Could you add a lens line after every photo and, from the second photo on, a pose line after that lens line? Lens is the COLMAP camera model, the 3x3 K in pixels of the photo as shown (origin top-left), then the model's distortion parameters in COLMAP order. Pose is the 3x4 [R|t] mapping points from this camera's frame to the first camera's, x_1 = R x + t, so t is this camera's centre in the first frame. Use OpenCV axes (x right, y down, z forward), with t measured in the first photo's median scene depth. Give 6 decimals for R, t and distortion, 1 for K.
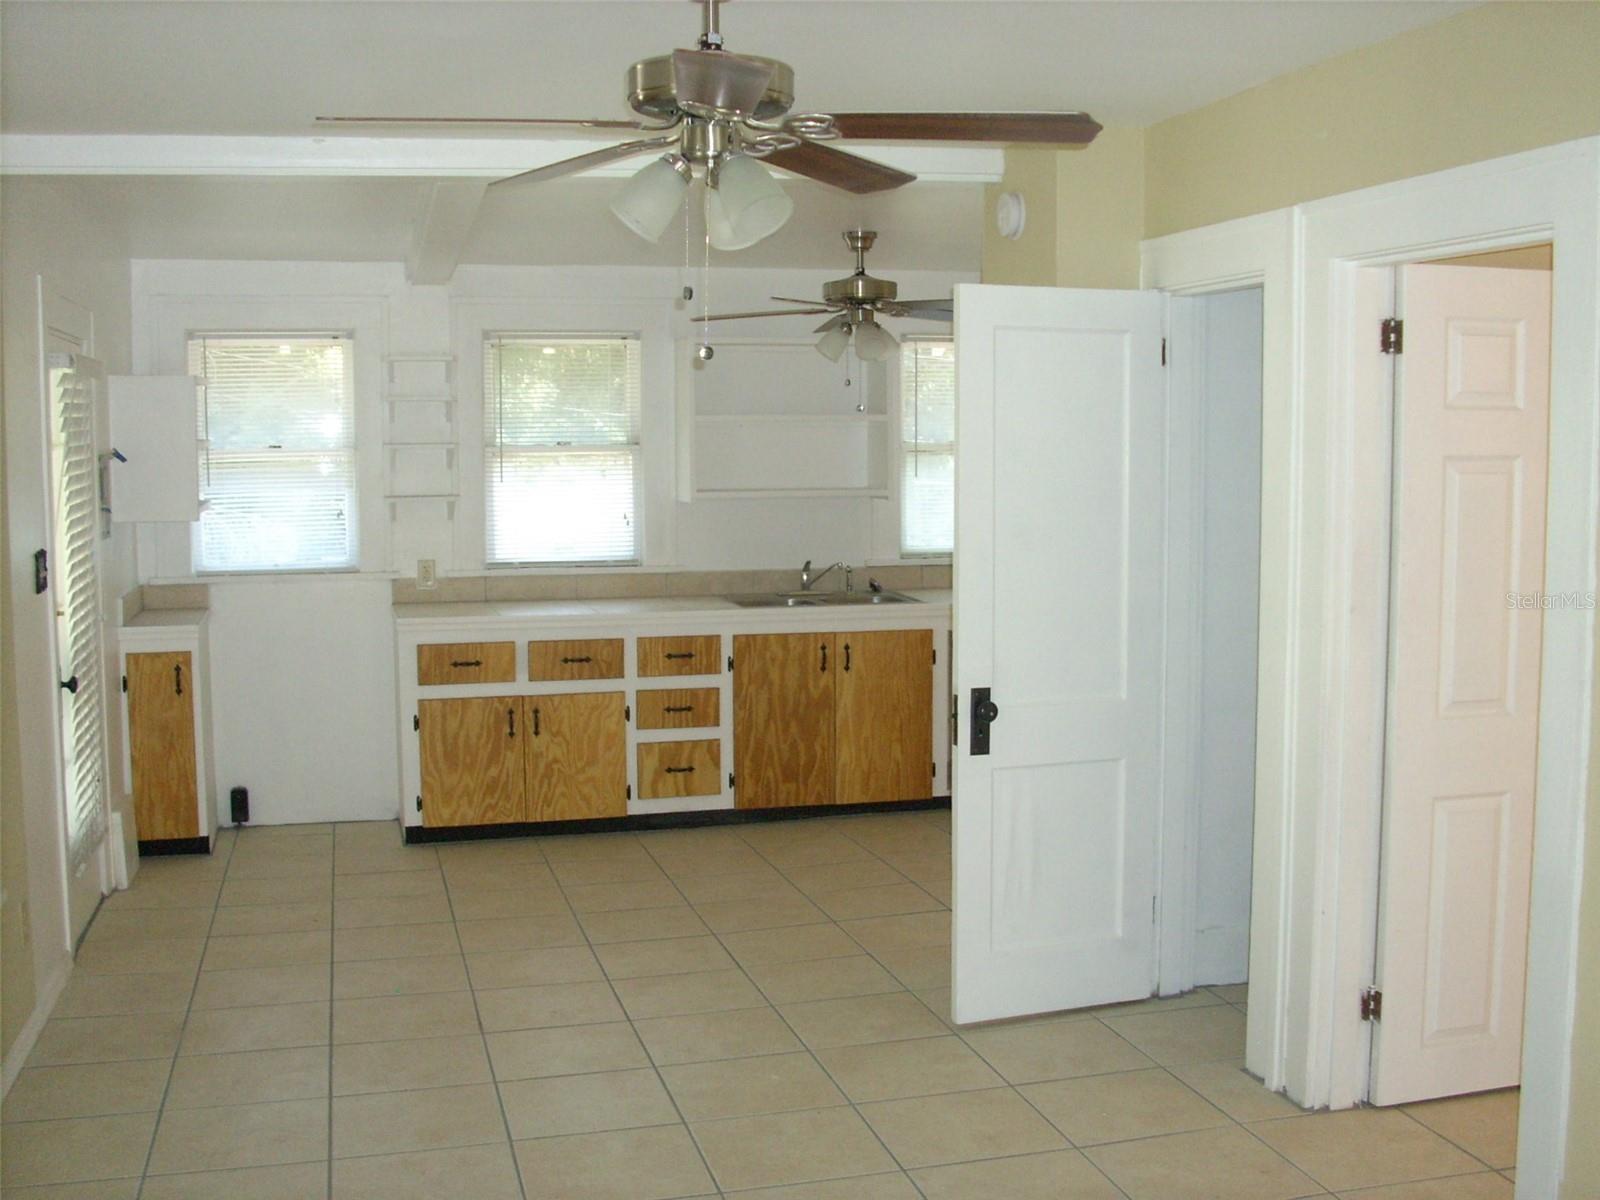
lens RADIAL K [[1788.2, 0, 800.0], [0, 1788.2, 600.0], [0, 0, 1]] dist [-0.127666, -0.029736]
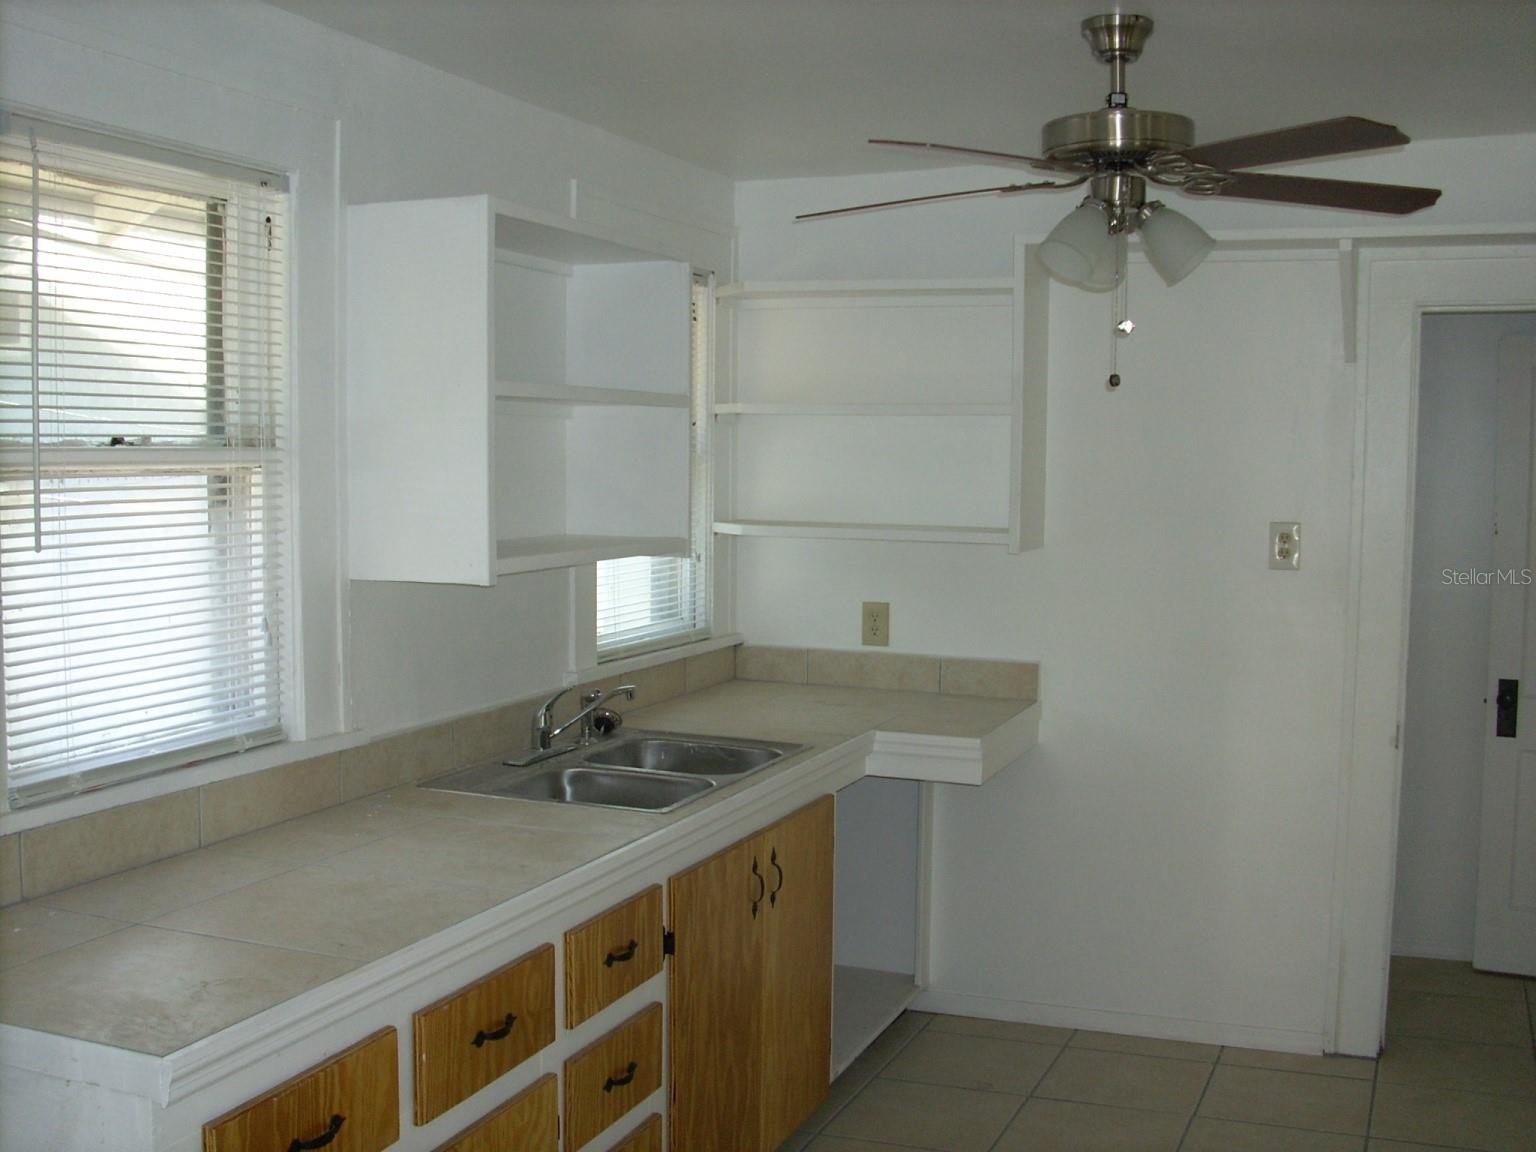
lens RADIAL K [[1716.7, 0, 768.0], [0, 1716.7, 576.0], [0, 0, 1]] dist [-0.127666, -0.029736]
pose [[0.597966, -0.050042, 0.799958, -0.364326], [0.061222, 0.997985, 0.016666, -0.061875], [-0.799180, 0.039009, 0.599825, 0.735688]]
